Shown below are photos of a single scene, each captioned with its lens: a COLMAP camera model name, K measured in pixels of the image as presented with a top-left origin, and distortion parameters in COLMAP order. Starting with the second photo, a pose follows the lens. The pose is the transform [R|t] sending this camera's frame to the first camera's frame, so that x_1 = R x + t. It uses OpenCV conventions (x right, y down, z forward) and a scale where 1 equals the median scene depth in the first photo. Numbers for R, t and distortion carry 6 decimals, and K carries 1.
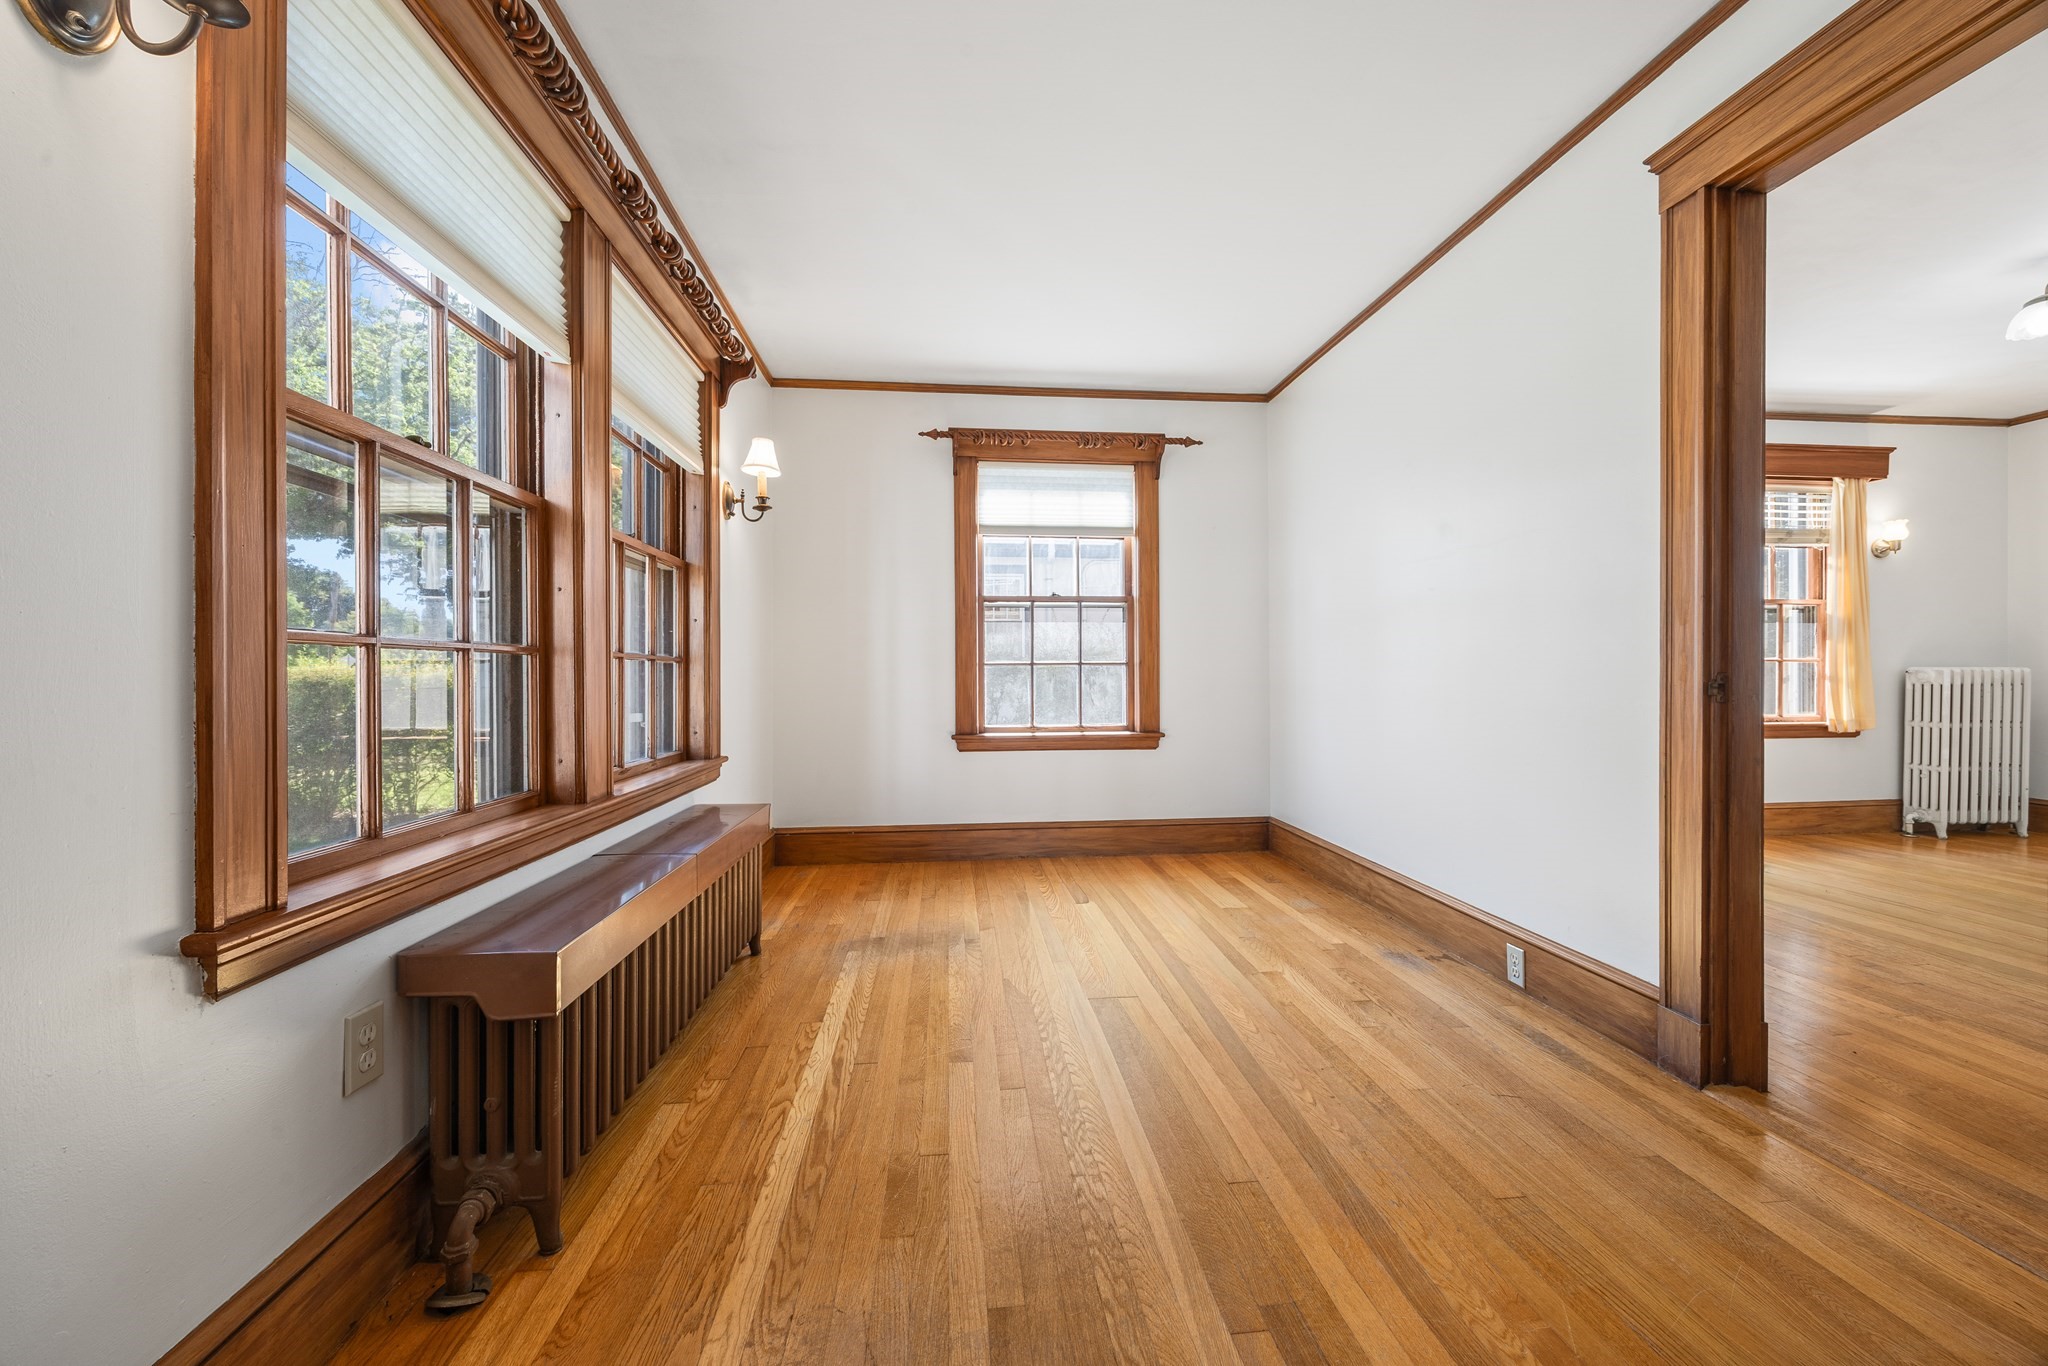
lens RADIAL K [[781.4, 0, 1030.2], [0, 781.4, 684.6], [0, 0, 1]] dist [-0.004829, 0.000041]
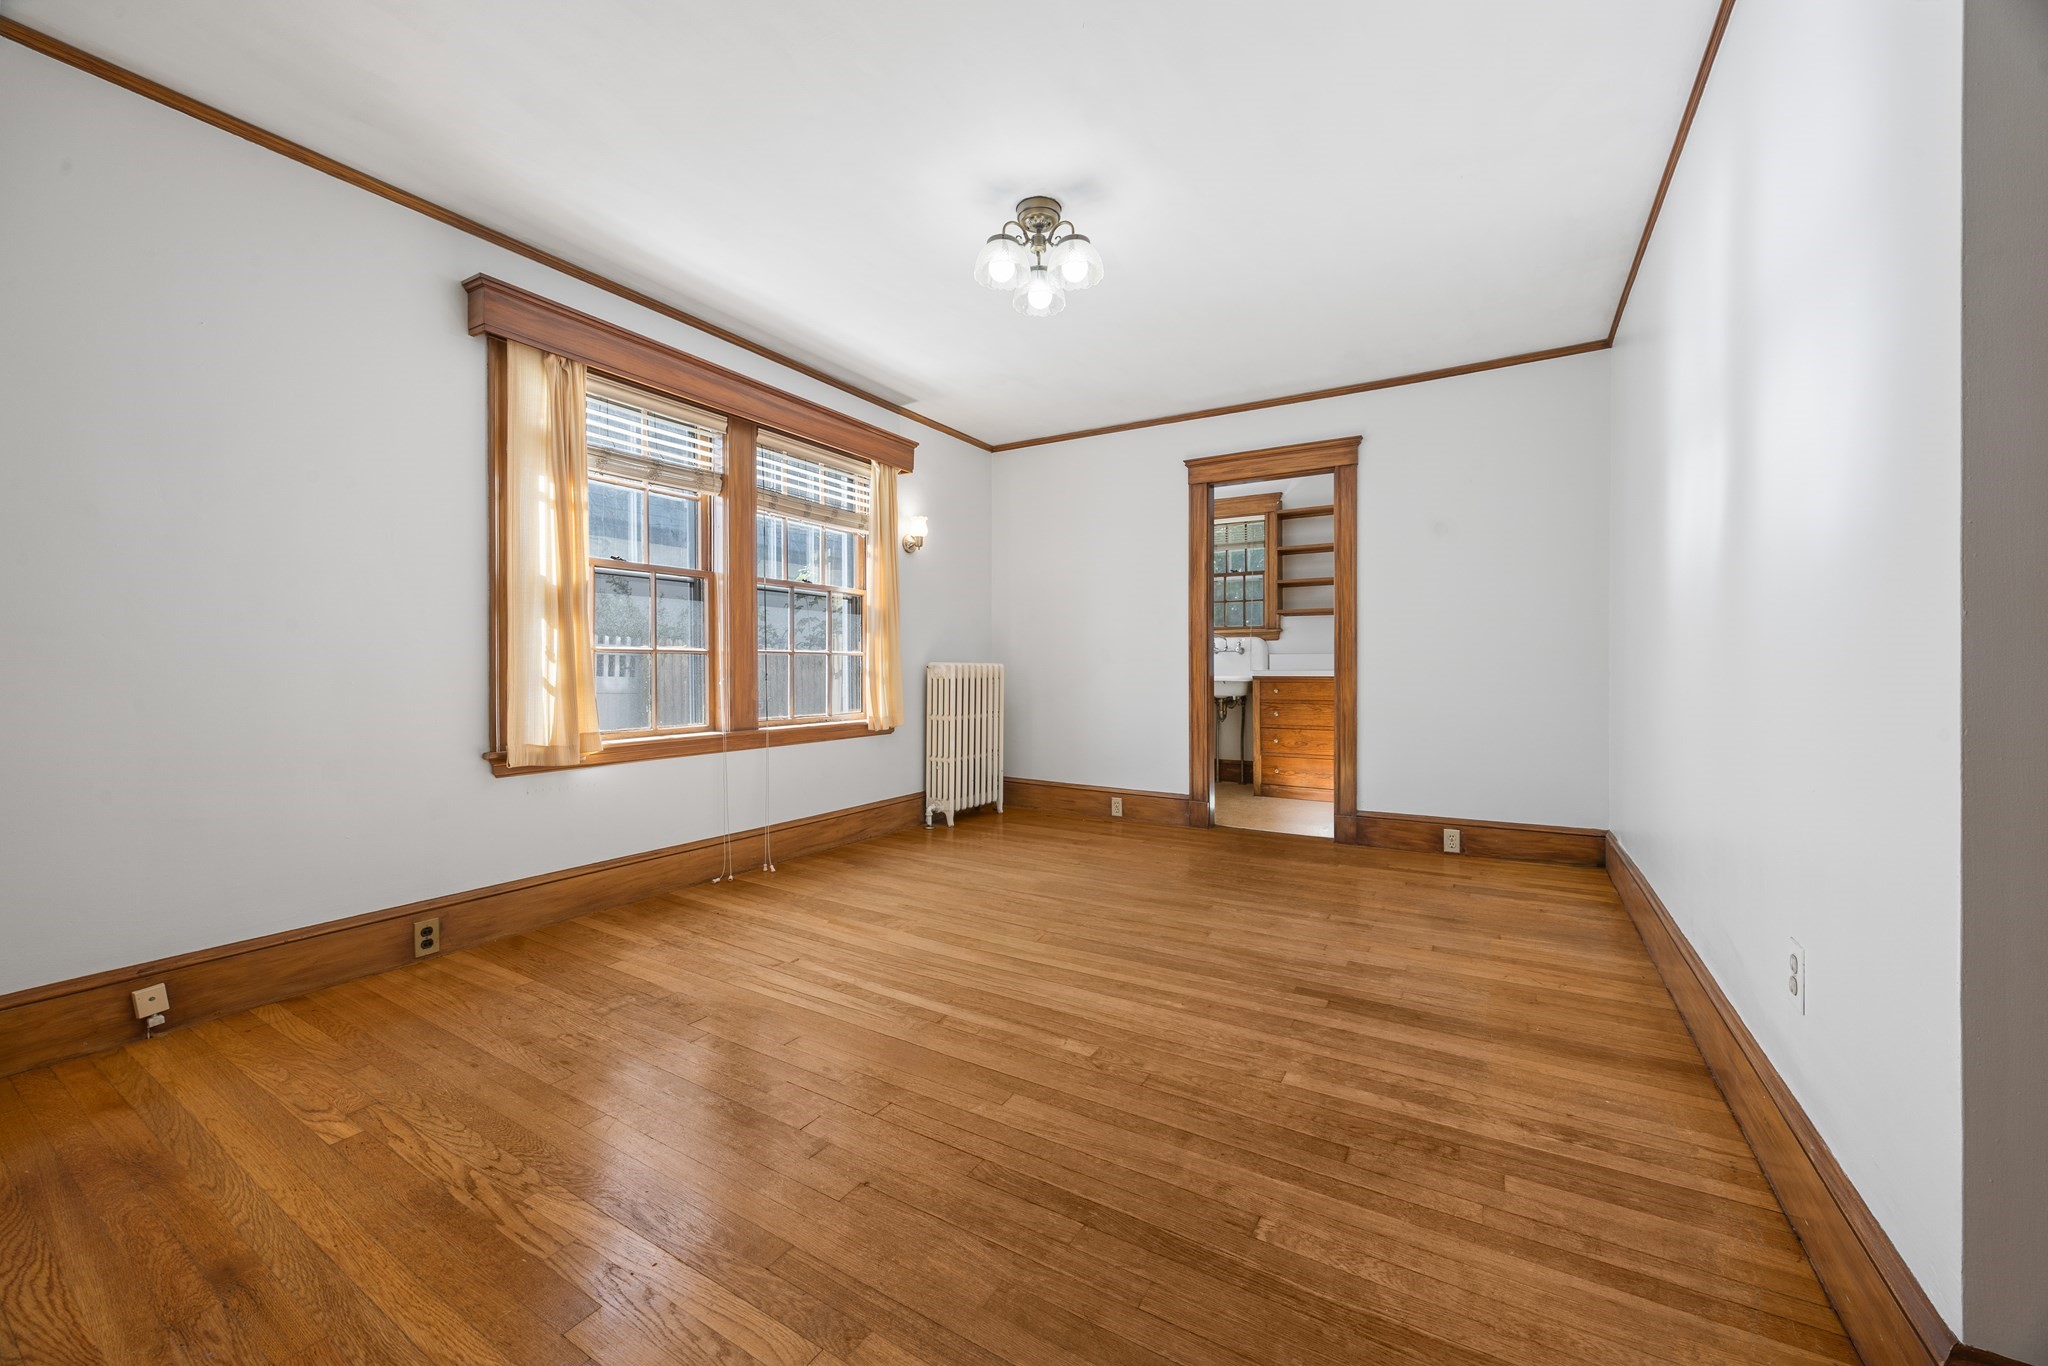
lens RADIAL K [[781.4, 0, 1030.2], [0, 781.4, 684.6], [0, 0, 1]] dist [-0.004829, 0.000041]
pose [[0.597996, -0.011567, 0.801416, 0.387308], [0.002408, 0.999917, 0.012635, -0.005987], [-0.801496, -0.005625, 0.597974, 0.278114]]
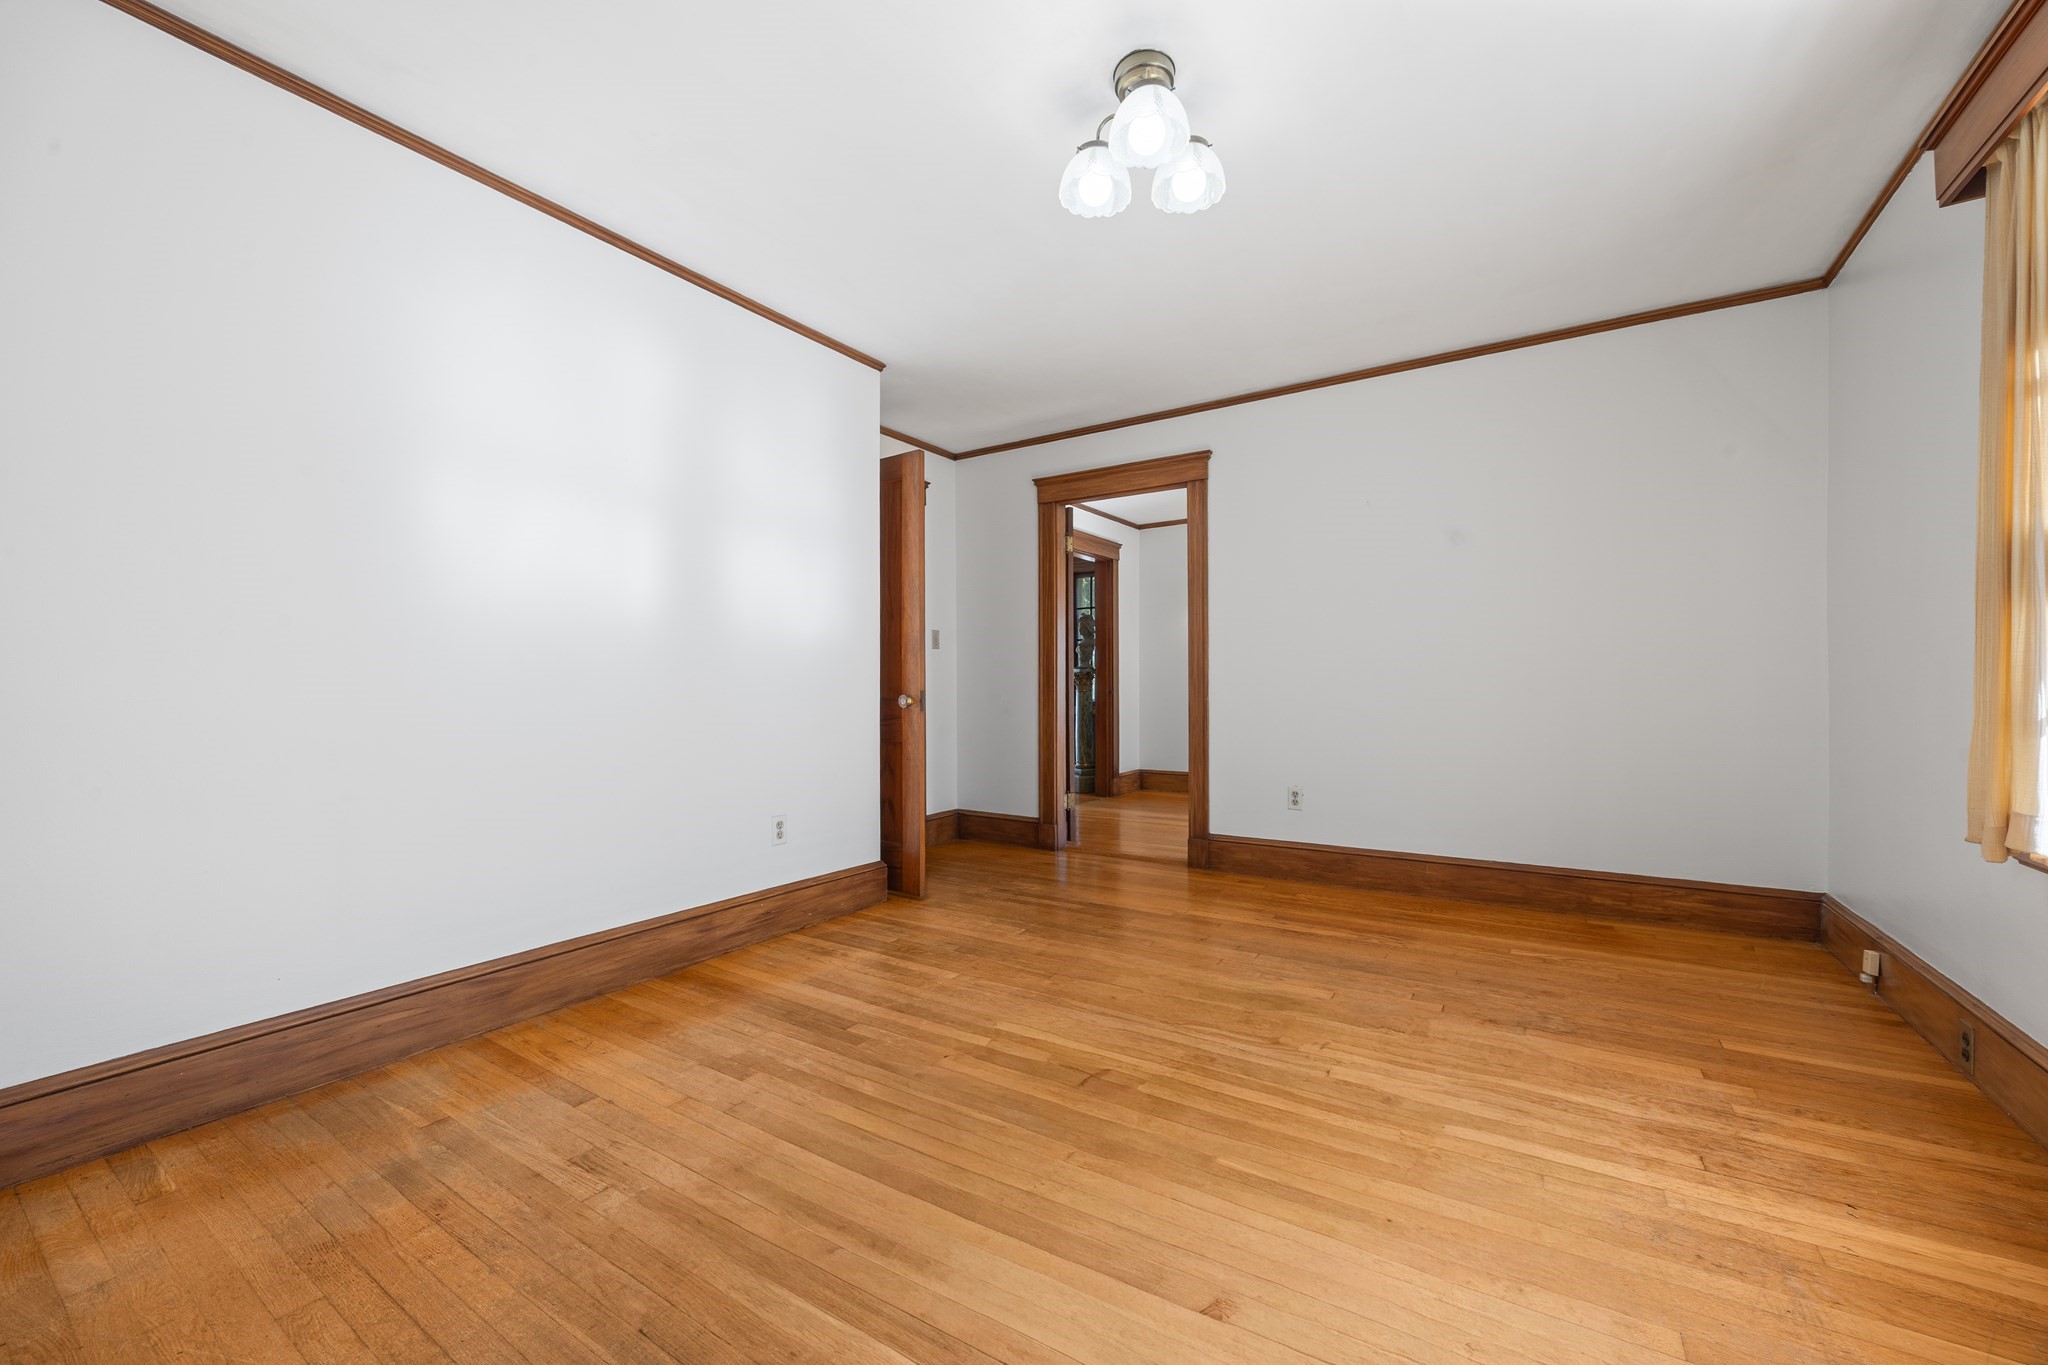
lens RADIAL K [[781.4, 0, 1030.2], [0, 781.4, 684.1], [0, 0, 1]] dist [-0.004829, 0.000041]
pose [[-0.626669, 0.008647, -0.779238, 1.280925], [0.008870, 0.999953, 0.003963, -0.019729], [0.779235, -0.004429, -0.626716, 0.873852]]
